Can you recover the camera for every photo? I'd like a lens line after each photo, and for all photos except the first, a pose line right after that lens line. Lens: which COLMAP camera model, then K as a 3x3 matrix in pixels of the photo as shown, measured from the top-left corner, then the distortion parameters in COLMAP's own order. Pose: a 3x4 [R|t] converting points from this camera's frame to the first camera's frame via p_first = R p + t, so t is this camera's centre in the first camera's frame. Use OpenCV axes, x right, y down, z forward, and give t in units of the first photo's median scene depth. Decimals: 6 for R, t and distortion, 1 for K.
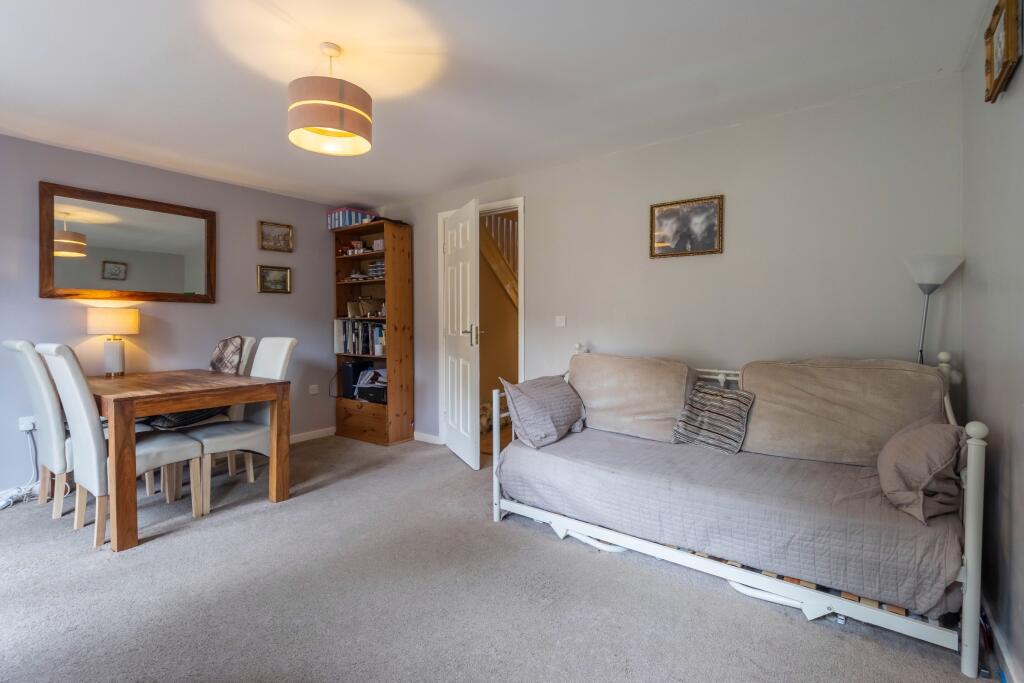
lens RADIAL K [[480.5, 0, 516.2], [0, 480.5, 332.5], [0, 0, 1]] dist [-0.000219, -0.001438]
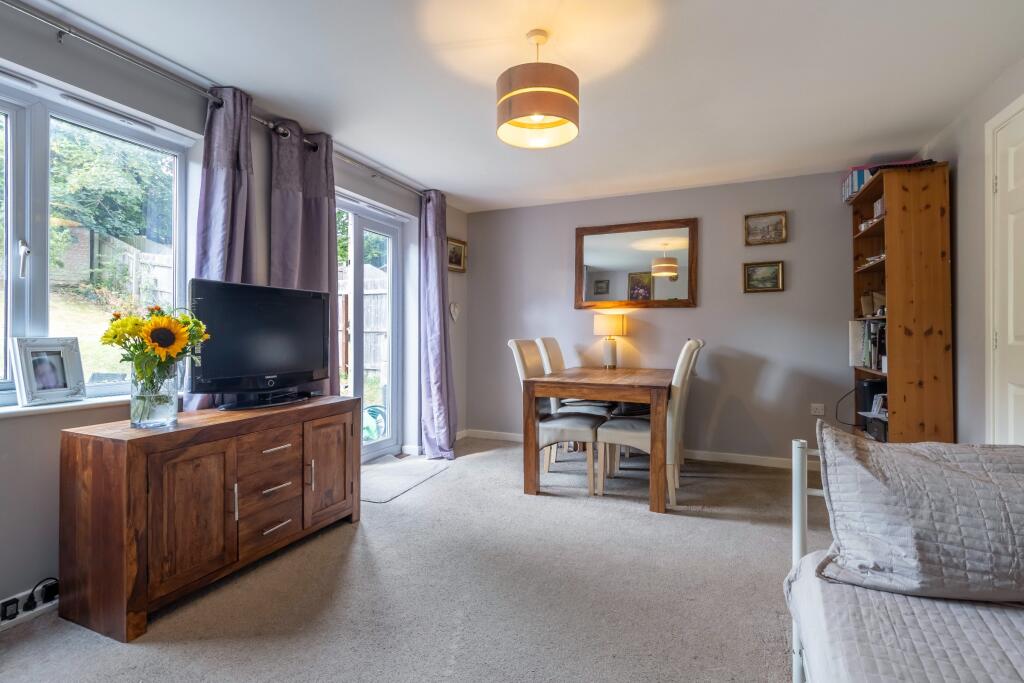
lens RADIAL K [[480.5, 0, 513.8], [0, 480.5, 335.0], [0, 0, 1]] dist [-0.000219, -0.001438]
pose [[0.220614, 0.005072, -0.975348, 0.355720], [-0.019880, 0.999802, 0.000703, 0.007007], [0.975159, 0.019235, 0.220671, 0.489598]]
